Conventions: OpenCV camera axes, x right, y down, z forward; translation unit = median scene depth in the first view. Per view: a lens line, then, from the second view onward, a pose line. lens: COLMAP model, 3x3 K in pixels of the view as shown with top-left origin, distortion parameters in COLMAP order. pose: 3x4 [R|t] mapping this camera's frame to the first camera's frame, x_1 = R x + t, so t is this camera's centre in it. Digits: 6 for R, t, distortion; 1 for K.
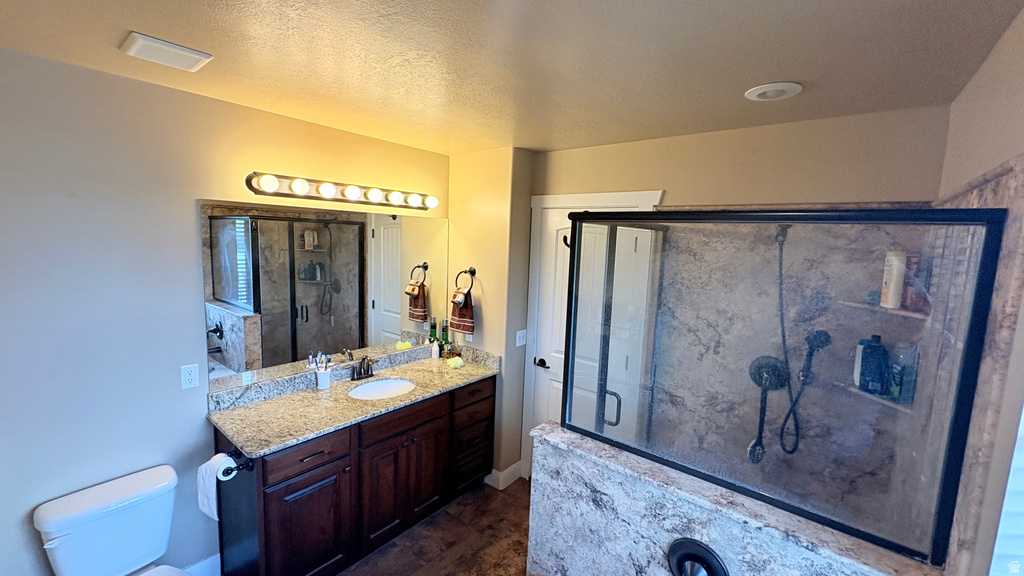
lens RADIAL K [[407.1, 0, 512.5], [0, 407.1, 290.1], [0, 0, 1]] dist [-0.000438, -0.000159]
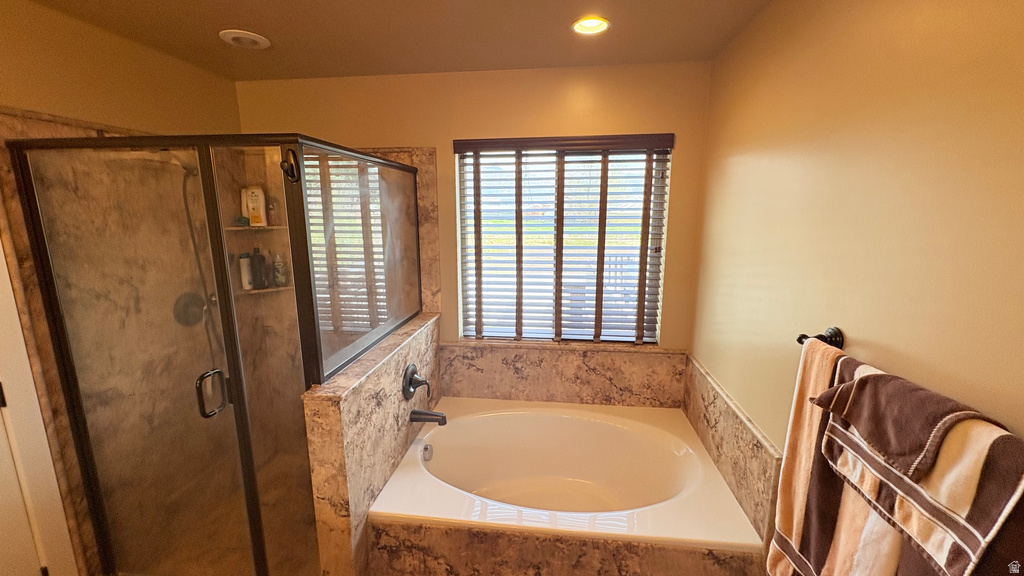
lens RADIAL K [[407.1, 0, 517.4], [0, 407.1, 289.1], [0, 0, 1]] dist [-0.000438, -0.000159]
pose [[-0.557830, -0.191136, 0.807646, -0.588447], [0.080129, 0.956172, 0.281629, -0.060336], [-0.826078, 0.221817, -0.518066, 0.783294]]
